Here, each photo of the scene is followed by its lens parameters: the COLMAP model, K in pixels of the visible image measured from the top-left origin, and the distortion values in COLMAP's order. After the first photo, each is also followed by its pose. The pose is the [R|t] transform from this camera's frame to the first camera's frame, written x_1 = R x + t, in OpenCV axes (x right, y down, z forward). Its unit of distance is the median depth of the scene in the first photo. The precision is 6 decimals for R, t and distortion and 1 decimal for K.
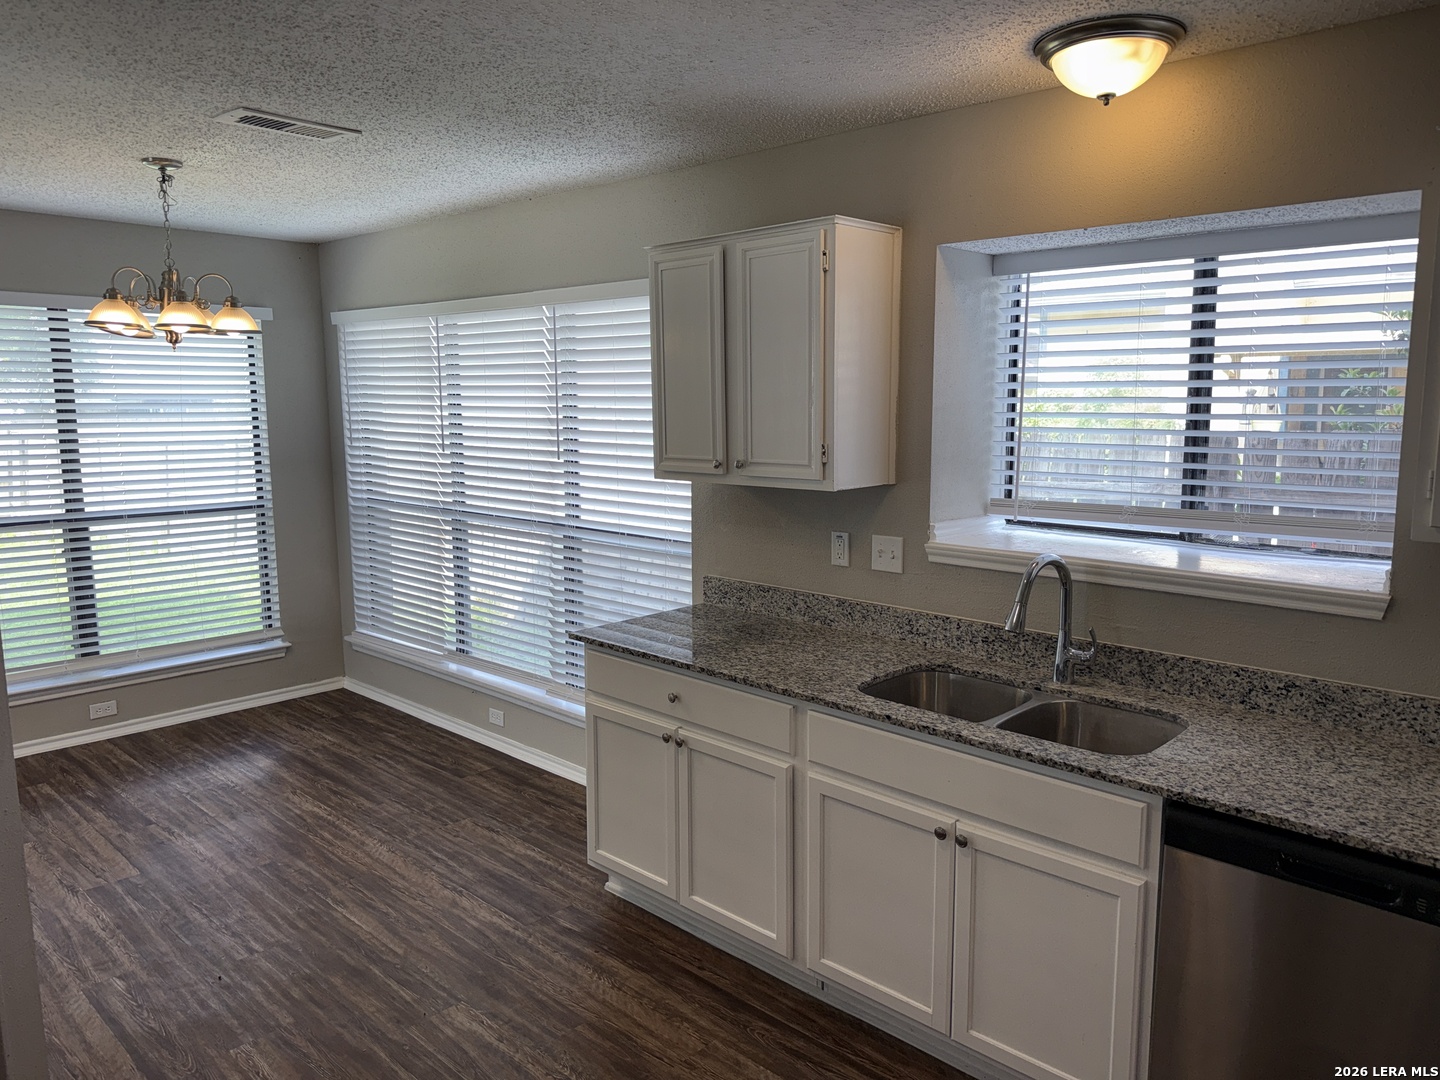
lens RADIAL K [[1031.2, 0, 719.1], [0, 1031.2, 500.0], [0, 0, 1]] dist [0.064550, -0.063558]
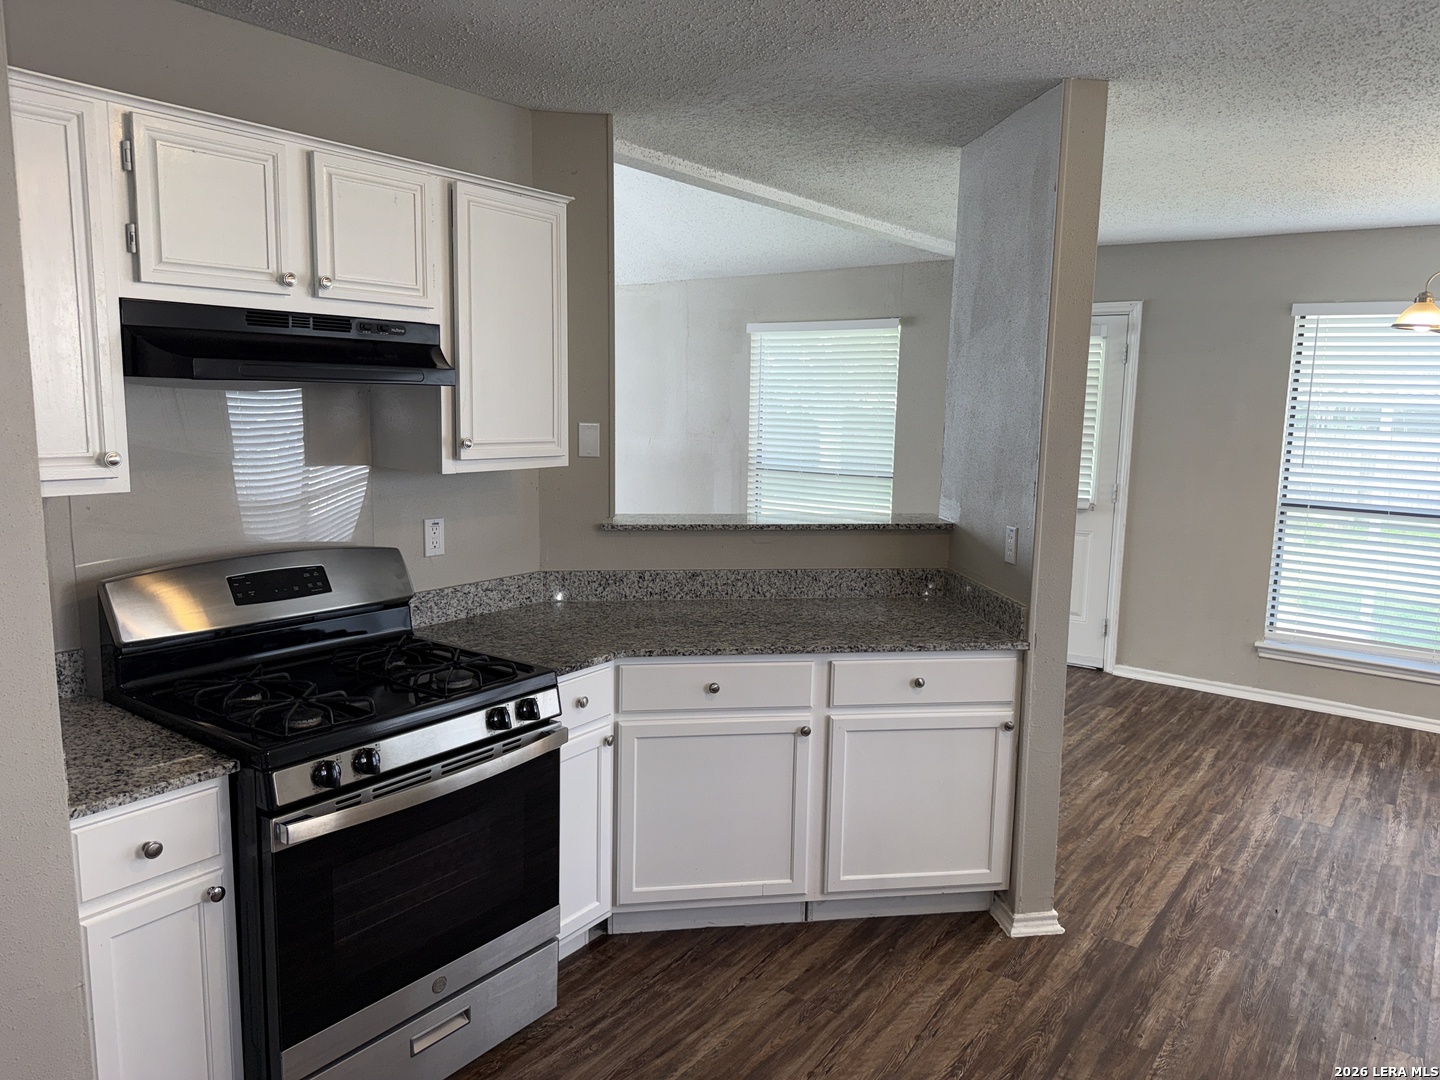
lens RADIAL K [[1013.8, 0, 728.4], [0, 1013.8, 539.4], [0, 0, 1]] dist [0.062986, -0.072022]
pose [[0.133371, 0.146887, -0.980121, 0.447511], [-0.127051, 0.983330, 0.130080, -0.001918], [0.982889, 0.107177, 0.149810, 0.212321]]
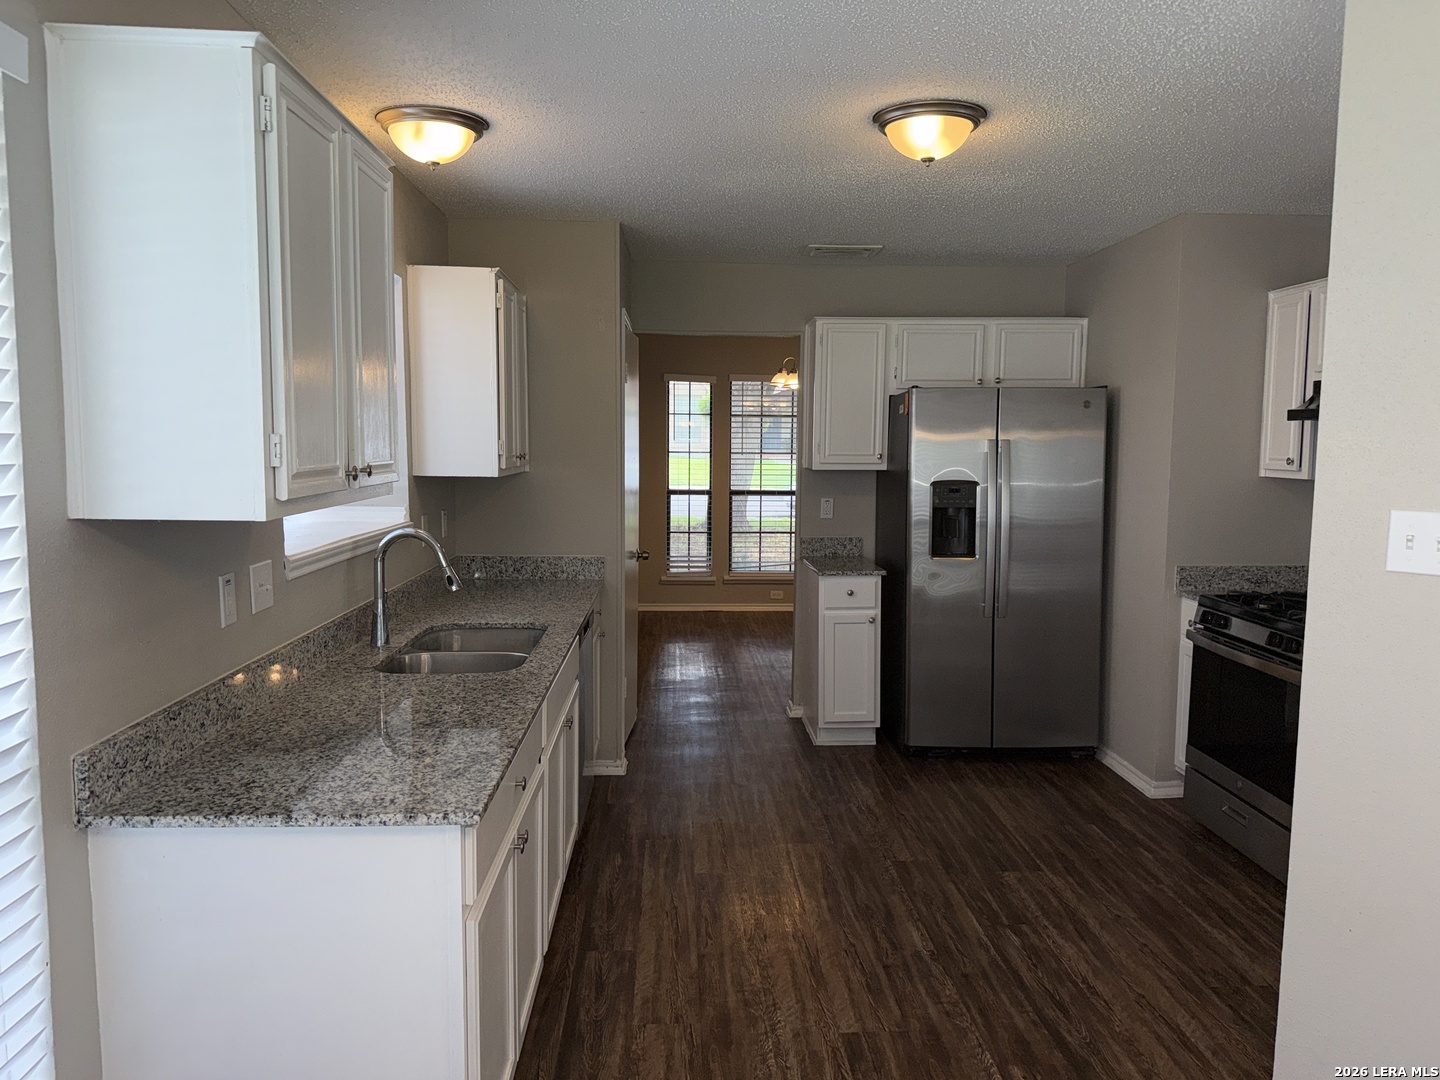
lens RADIAL K [[1013.8, 0, 728.4], [0, 1013.8, 539.4], [0, 0, 1]] dist [0.062986, -0.072022]
pose [[-0.725804, -0.068522, 0.684480, -0.628816], [0.066694, 0.983330, 0.169159, -0.090788], [-0.684661, 0.168426, -0.709135, 1.369387]]
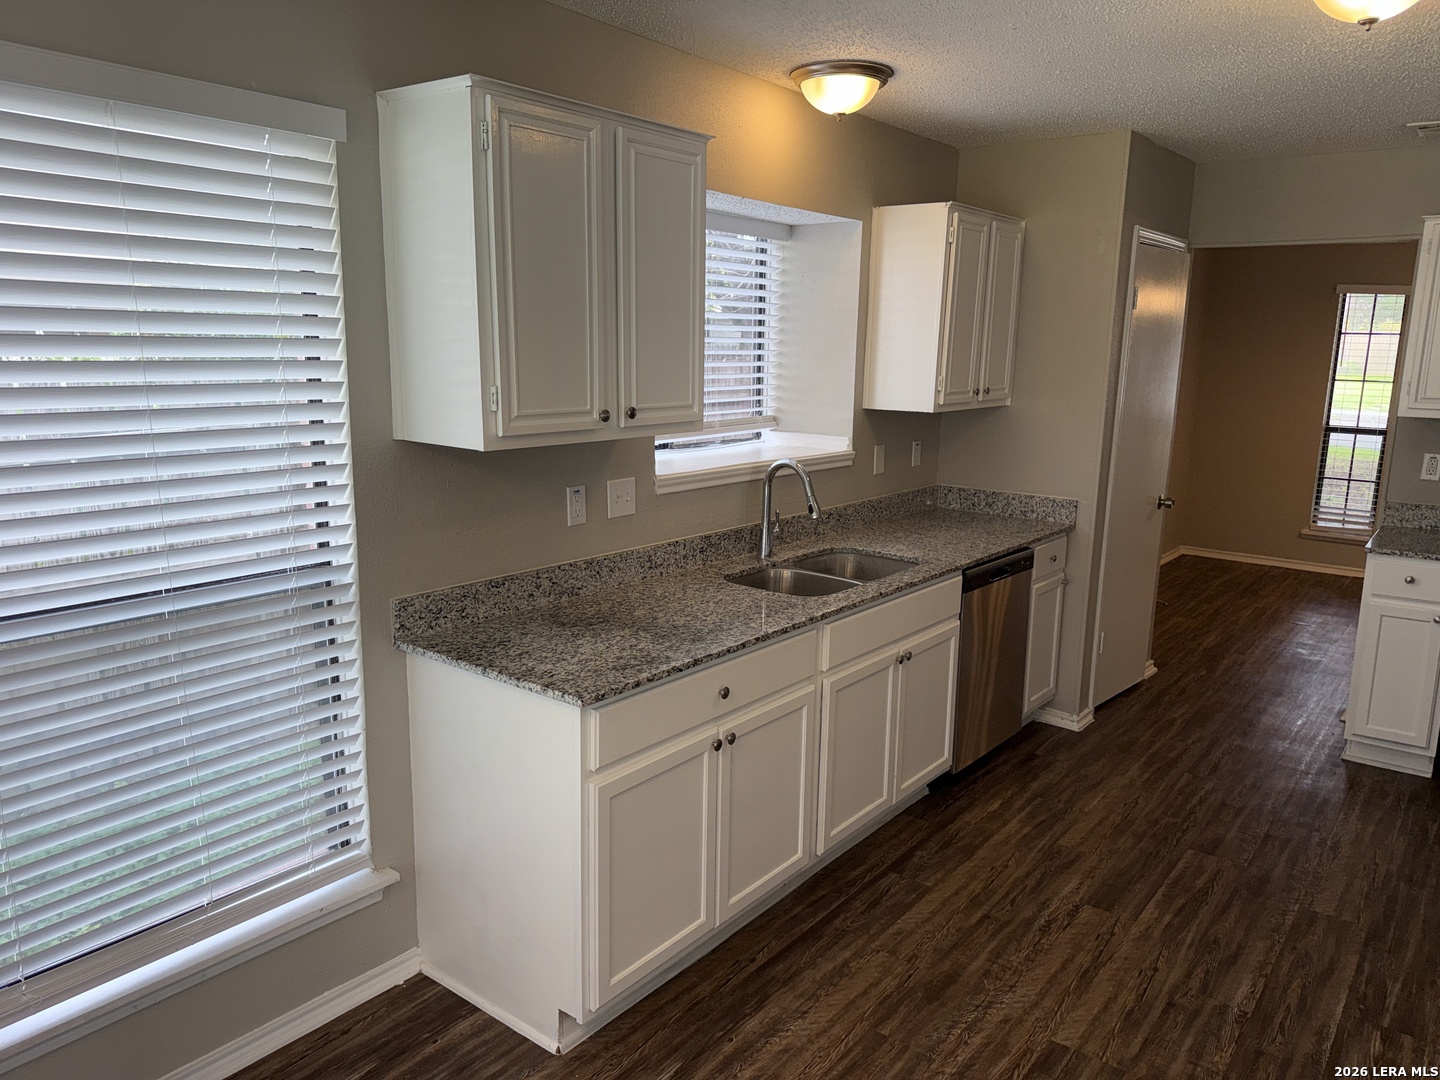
lens RADIAL K [[1013.8, 0, 728.4], [0, 1013.8, 539.4], [0, 0, 1]] dist [0.062986, -0.072022]
pose [[-0.099743, -0.182687, 0.978099, -0.816493], [0.089399, 0.977379, 0.191669, -0.085675], [-0.990989, 0.106559, -0.081155, 1.040367]]
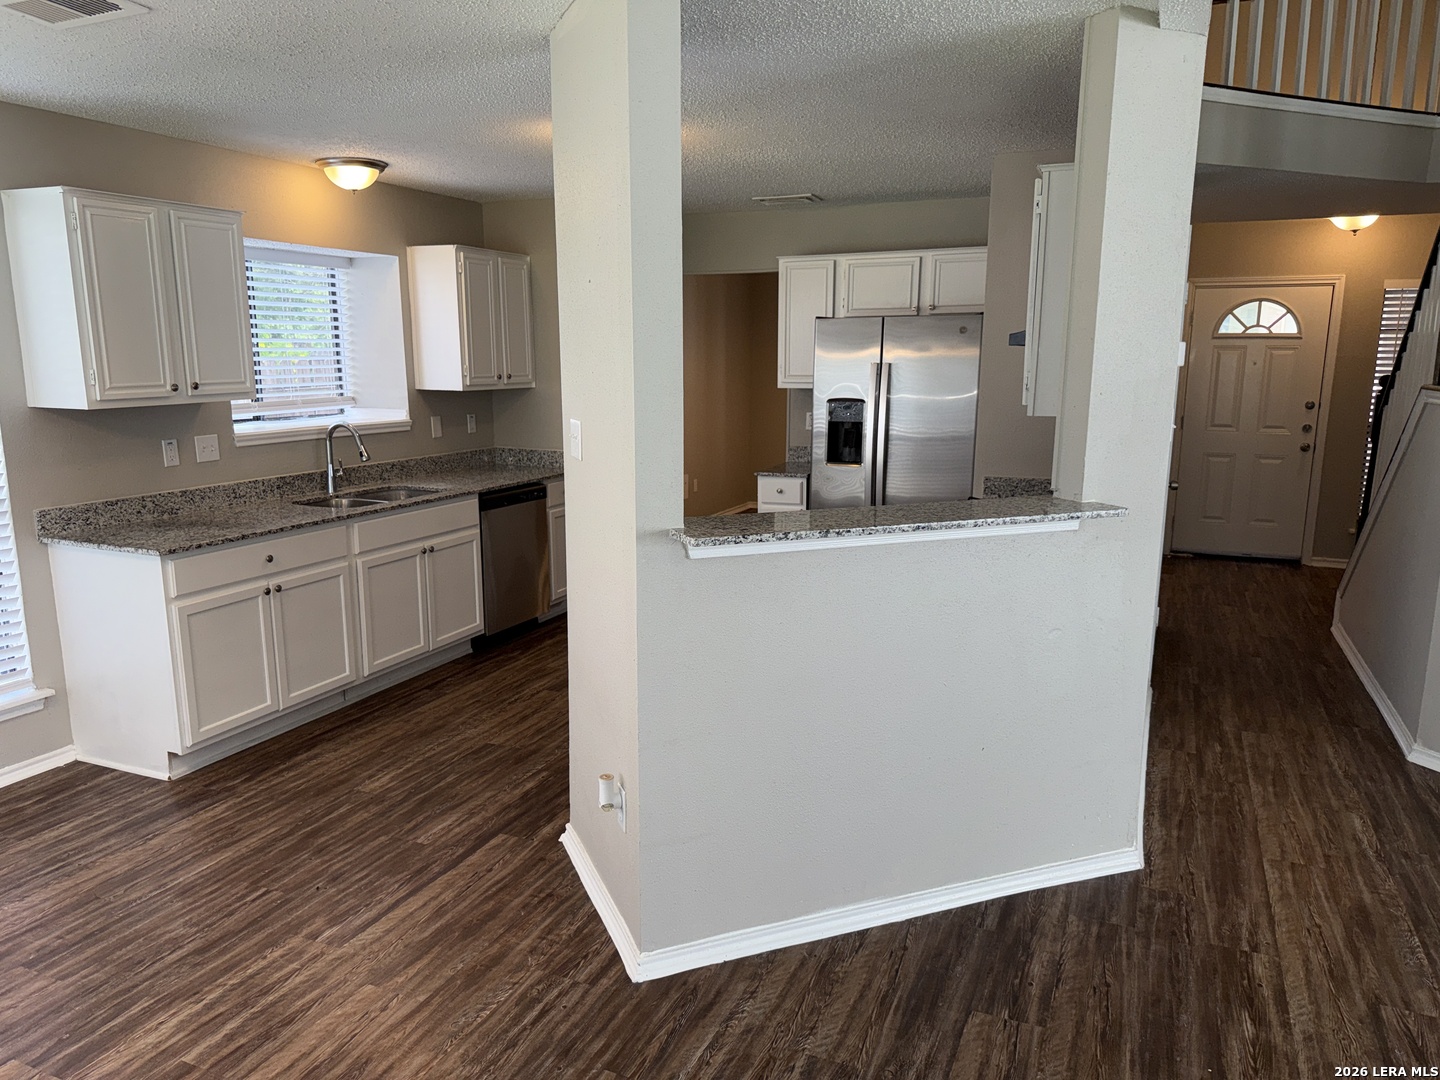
lens RADIAL K [[1009.3, 0, 708.1], [0, 1009.3, 558.4], [0, 0, 1]] dist [0.057469, -0.090572]
pose [[-0.340771, -0.184106, 0.921944, -1.447241], [0.098695, 0.968214, 0.229826, -0.057070], [-0.934951, 0.169310, -0.311769, 0.871259]]
